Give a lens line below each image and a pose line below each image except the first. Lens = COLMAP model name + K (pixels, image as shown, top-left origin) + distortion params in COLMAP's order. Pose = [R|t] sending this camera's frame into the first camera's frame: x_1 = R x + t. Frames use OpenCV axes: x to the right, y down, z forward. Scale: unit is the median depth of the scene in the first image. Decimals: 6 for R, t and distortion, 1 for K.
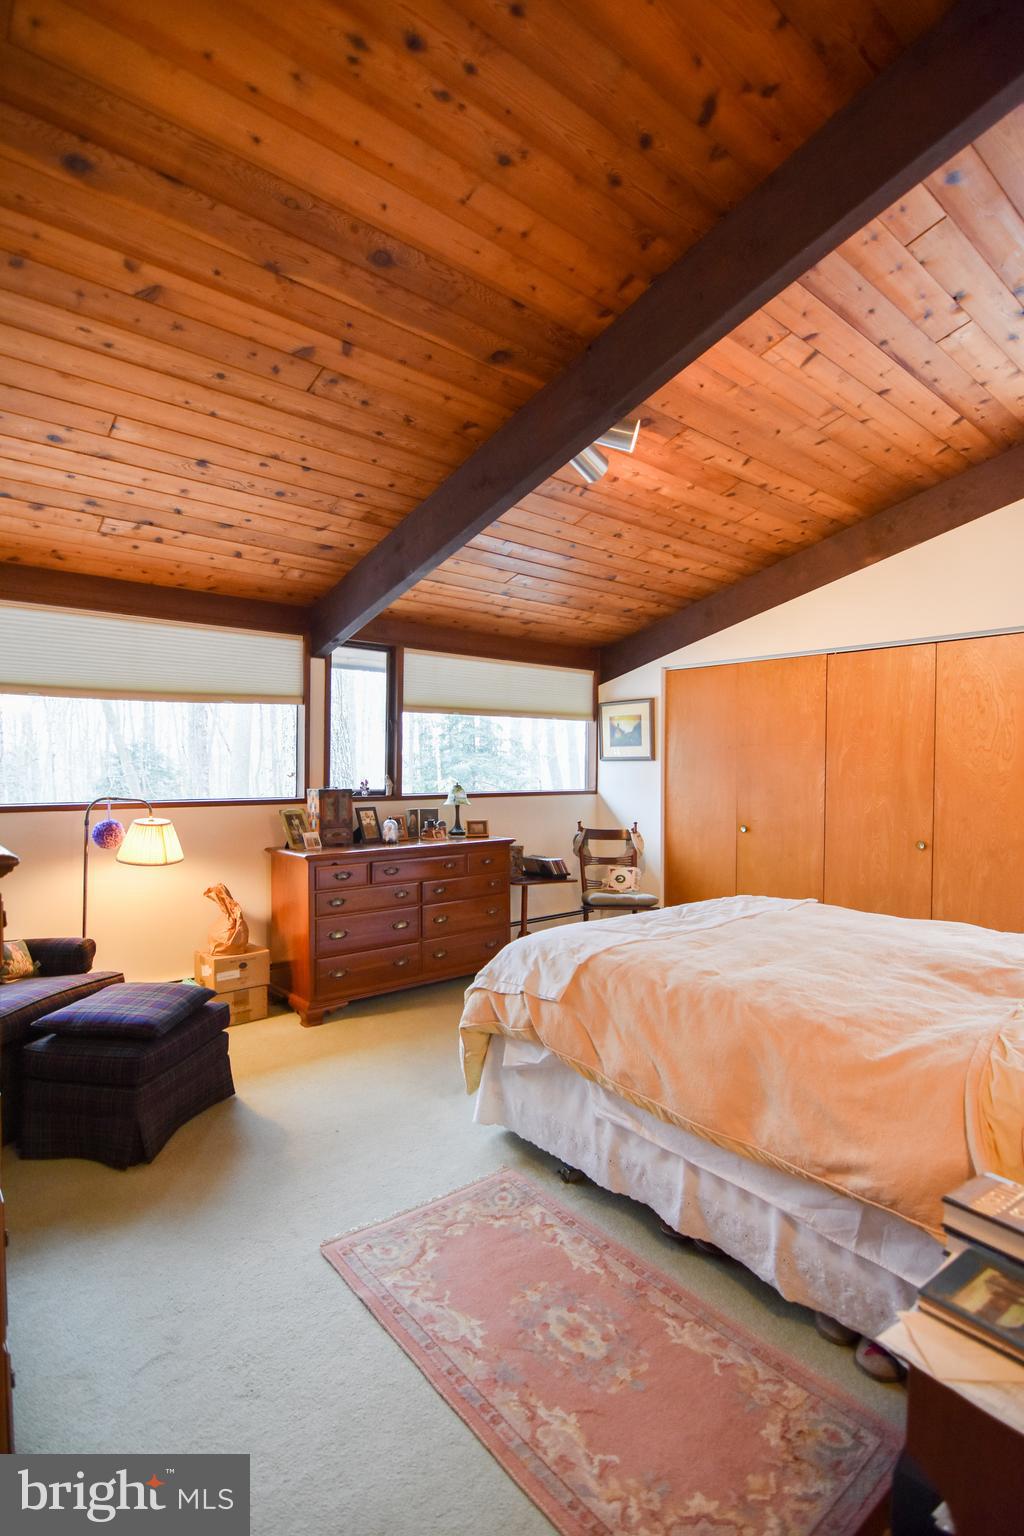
lens RADIAL K [[745.7, 0, 510.9], [0, 745.7, 773.1], [0, 0, 1]] dist [-0.001986, -0.009687]
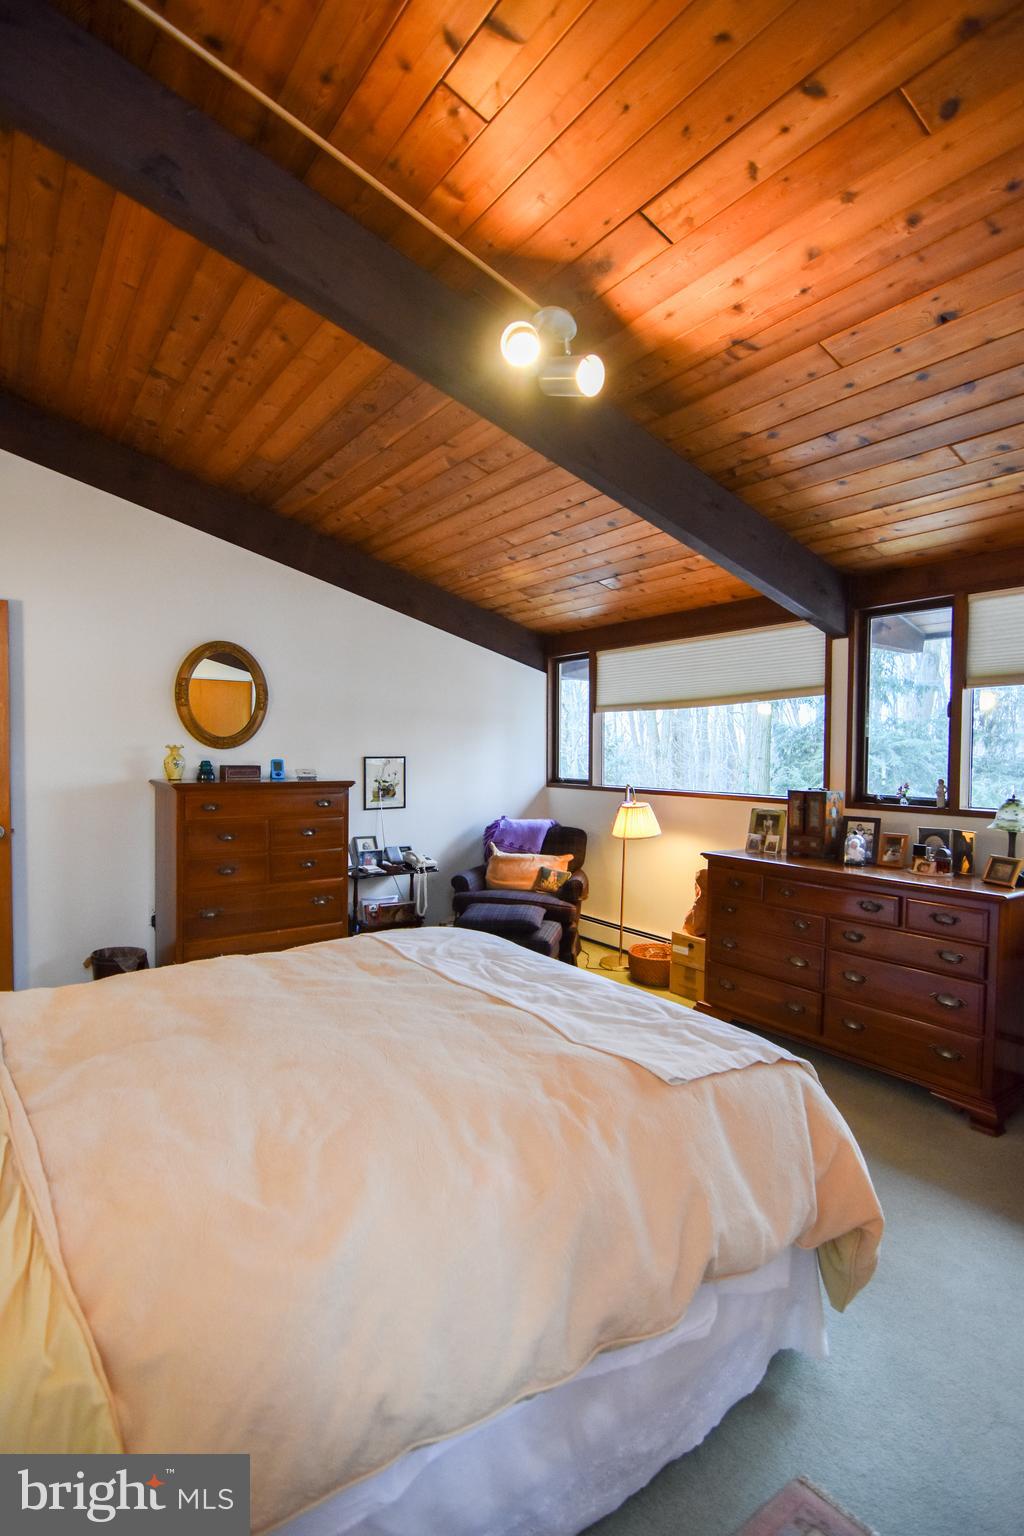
lens RADIAL K [[745.7, 0, 510.9], [0, 745.7, 773.1], [0, 0, 1]] dist [-0.001986, -0.009687]
pose [[-0.060134, 0.028186, -0.997792, 0.629635], [-0.016676, 0.999433, 0.029238, -0.018530], [0.998051, 0.018397, -0.059630, 0.682998]]
